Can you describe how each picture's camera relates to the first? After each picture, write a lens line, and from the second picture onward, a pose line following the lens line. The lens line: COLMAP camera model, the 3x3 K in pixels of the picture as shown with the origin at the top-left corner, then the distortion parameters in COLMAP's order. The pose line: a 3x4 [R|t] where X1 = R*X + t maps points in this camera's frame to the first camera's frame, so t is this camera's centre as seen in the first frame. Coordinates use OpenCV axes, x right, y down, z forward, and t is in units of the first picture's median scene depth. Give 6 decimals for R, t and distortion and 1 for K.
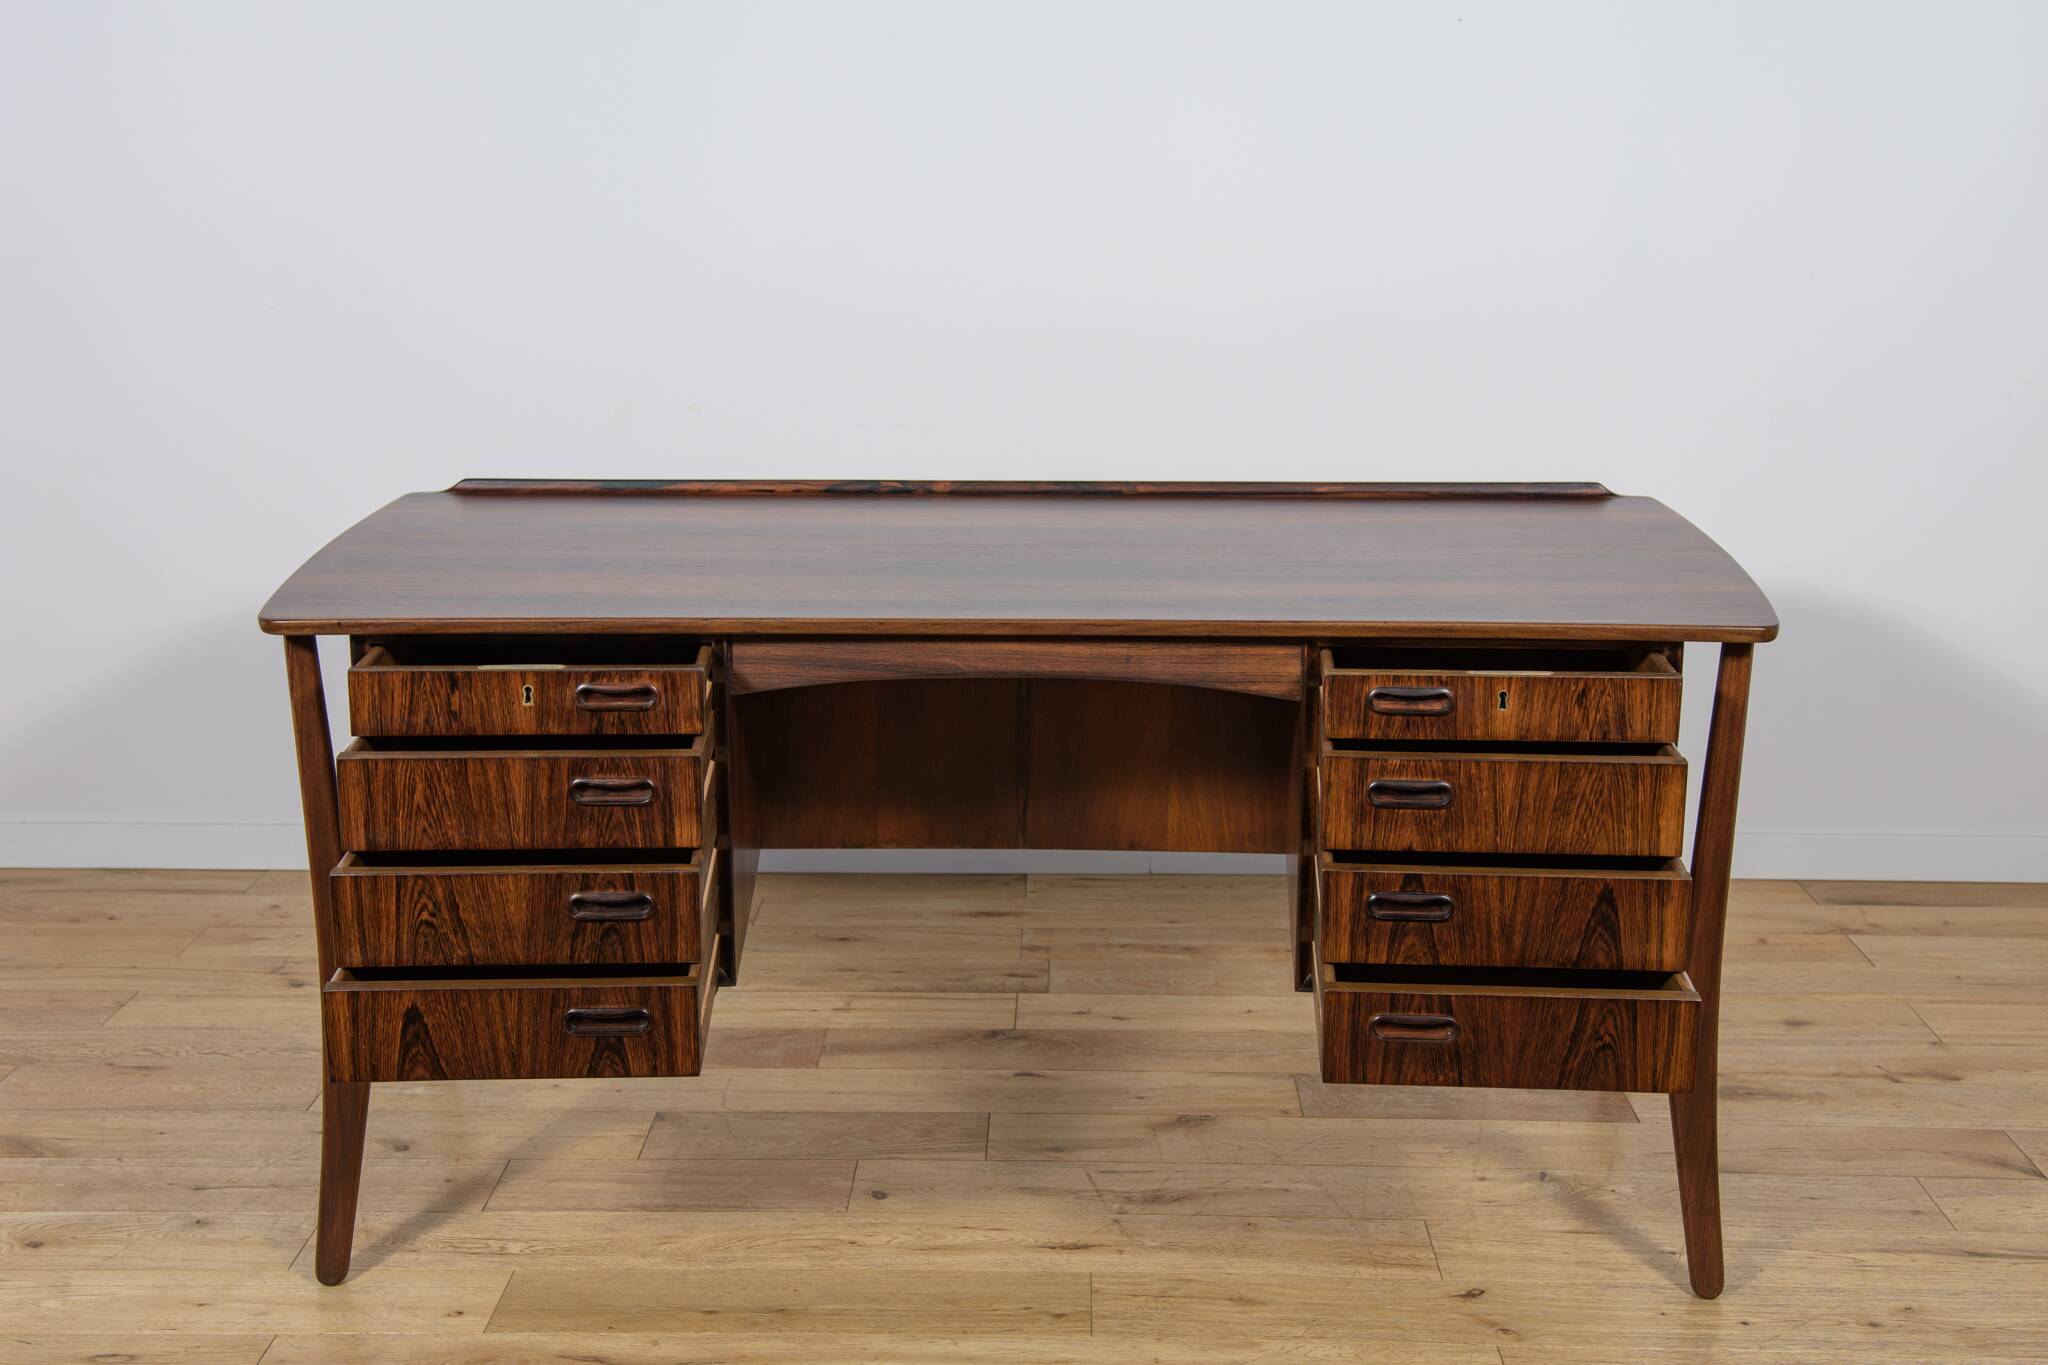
lens RADIAL K [[2334.0, 0, 1024.0], [0, 2334.0, 682.5], [0, 0, 1]] dist [0.006368, 0.179588]
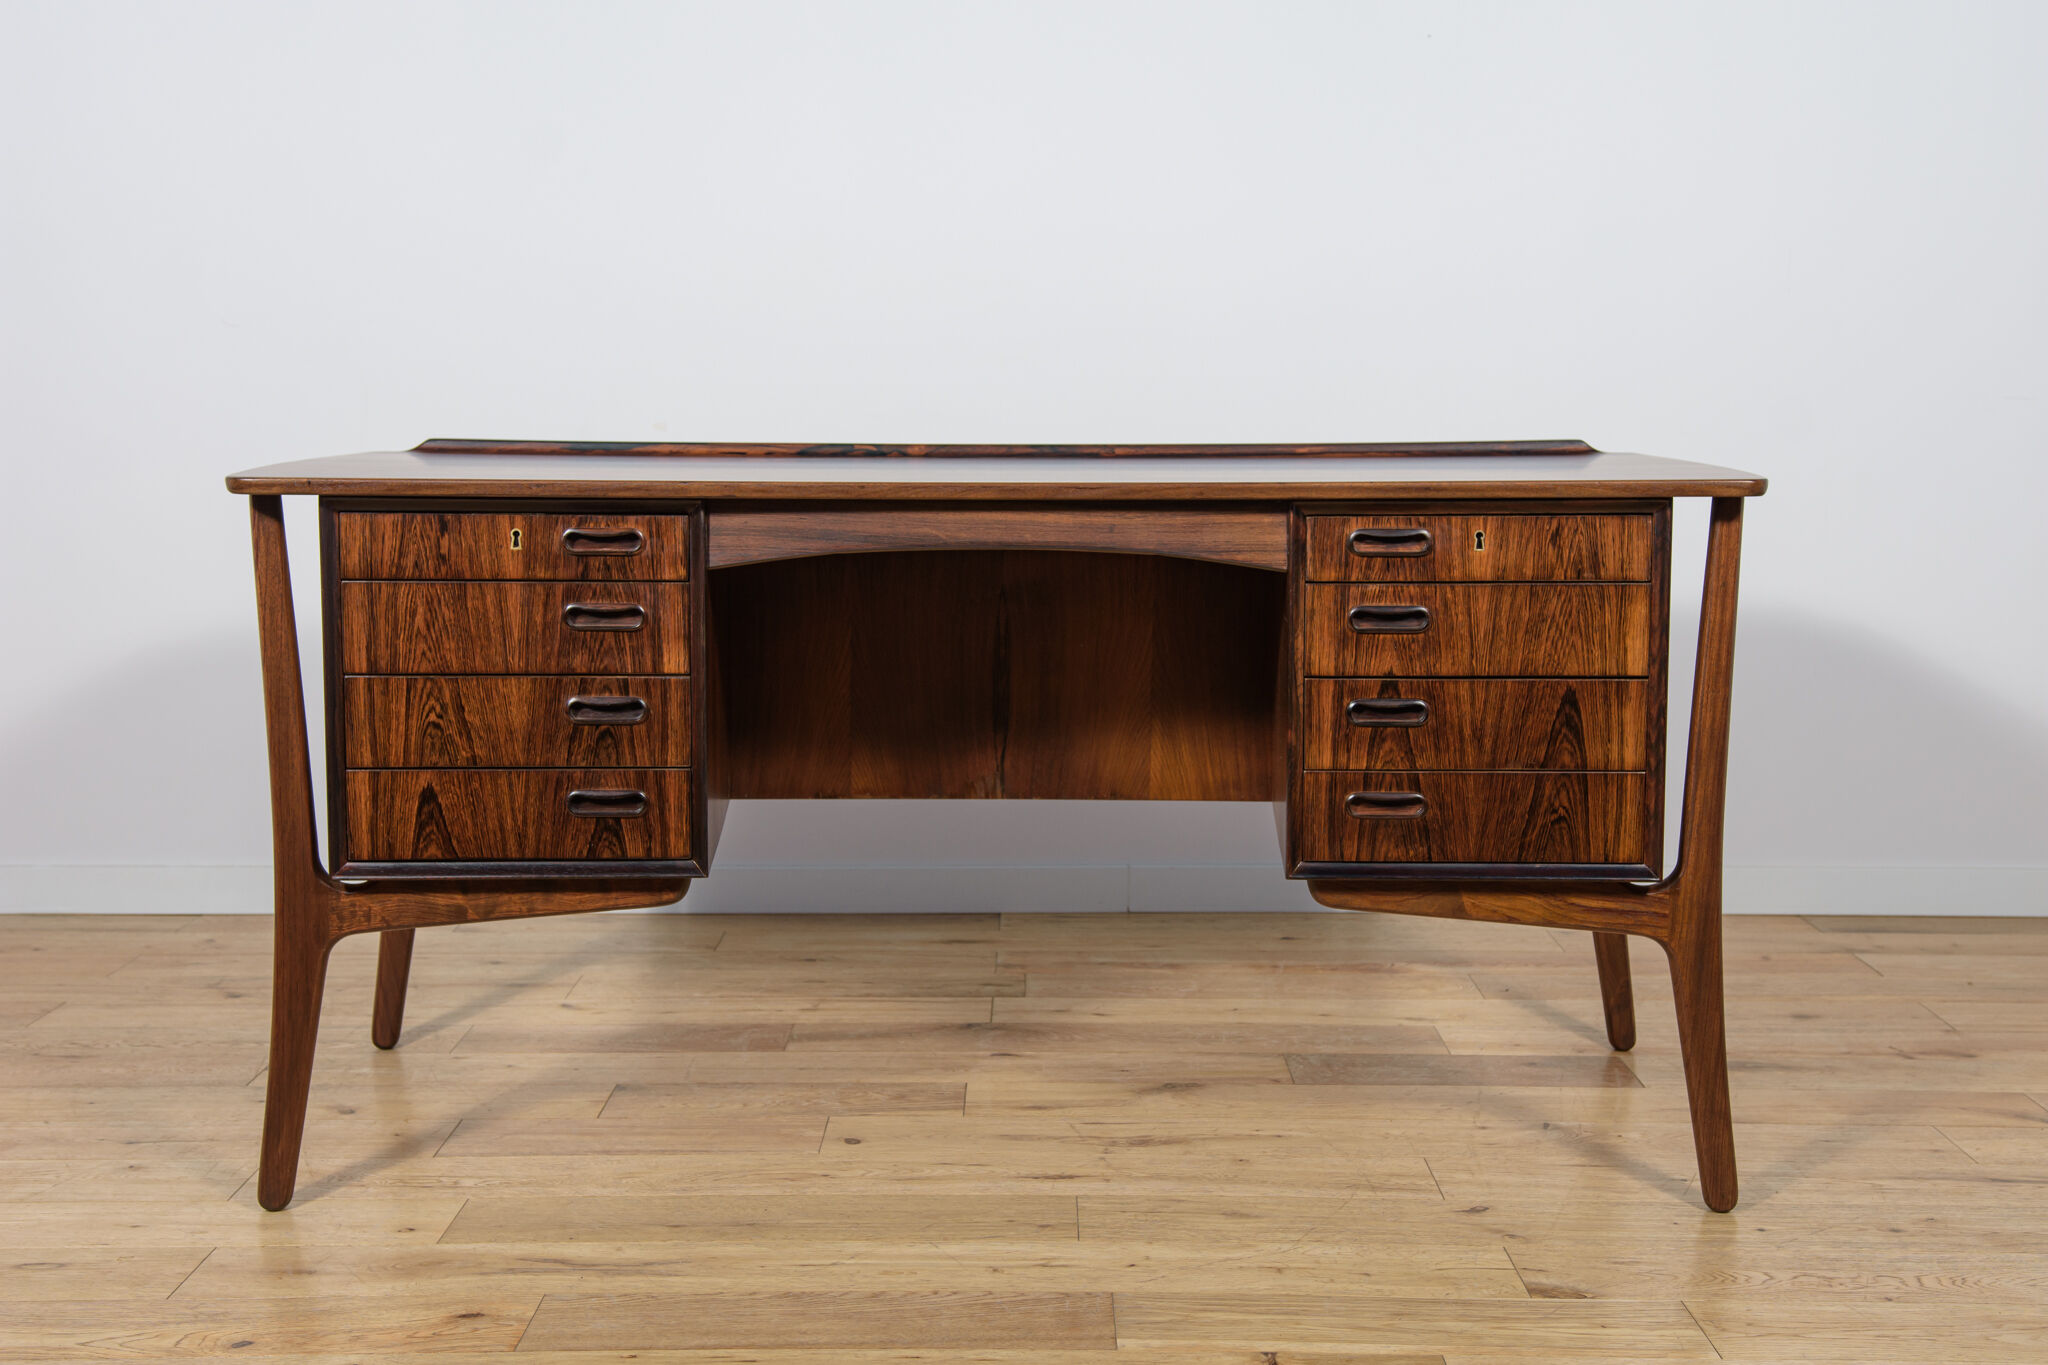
lens RADIAL K [[2450.4, 0, 1021.8], [0, 2450.4, 687.2], [0, 0, 1]] dist [0.024639, 0.196040]
pose [[0.999852, -0.001783, 0.017099, -0.009663], [0.003778, 0.993087, -0.117321, 0.152828], [-0.016771, 0.117368, 0.992947, -0.016561]]
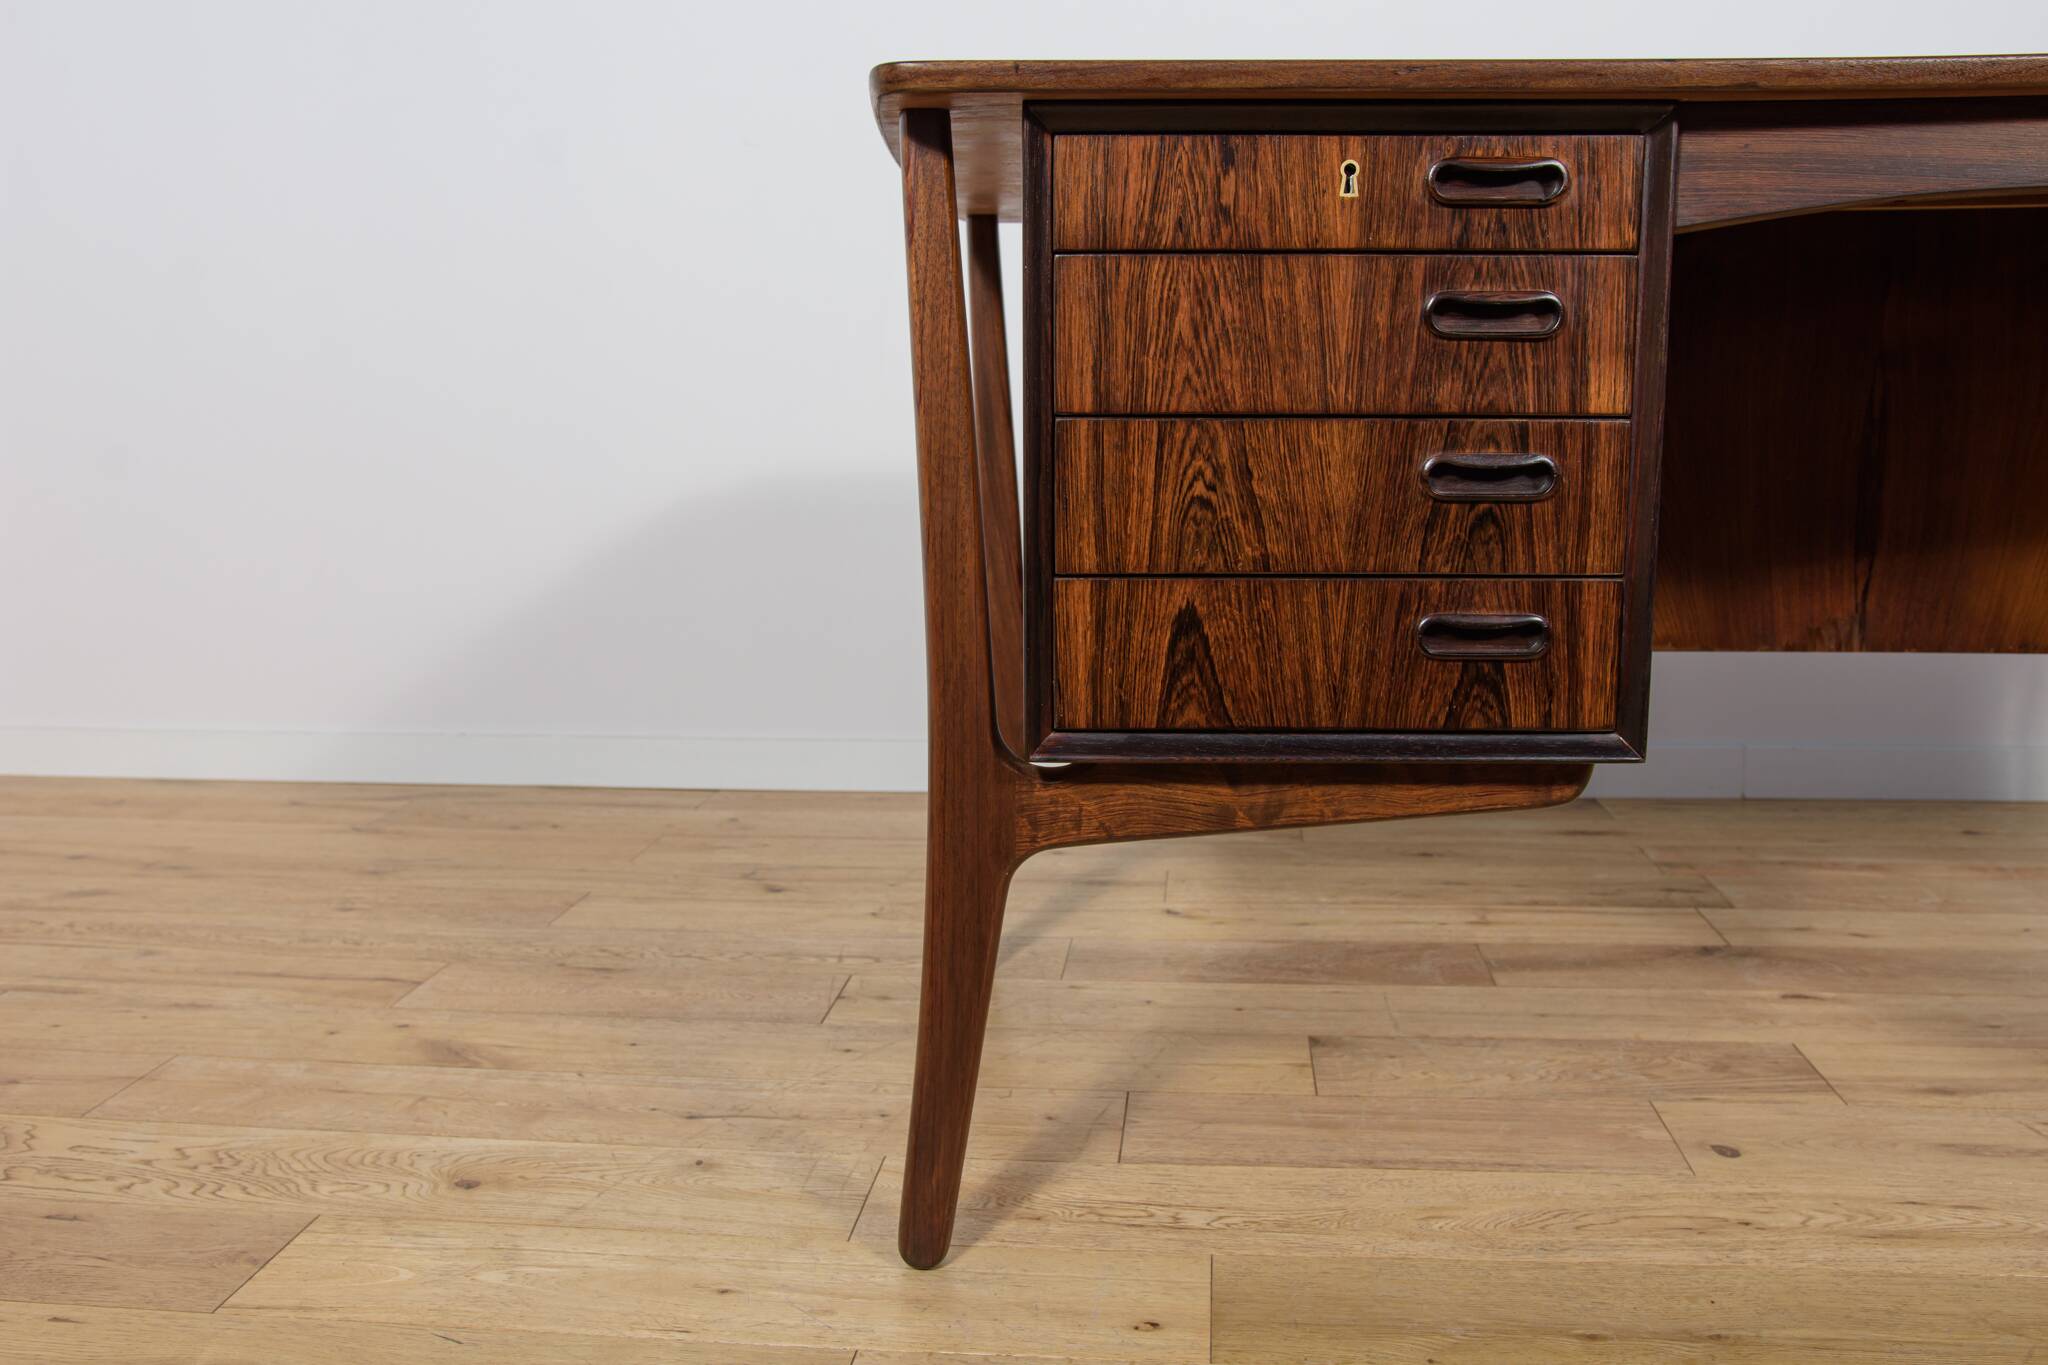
lens RADIAL K [[1728.9, 0, 1030.2], [0, 1728.9, 686.0], [0, 0, 1]] dist [-0.071201, 0.068813]
pose [[0.996361, 0.001939, -0.085216, -0.212882], [-0.008632, 0.996897, -0.078238, 0.129807], [0.084800, 0.078688, 0.993286, 0.505802]]
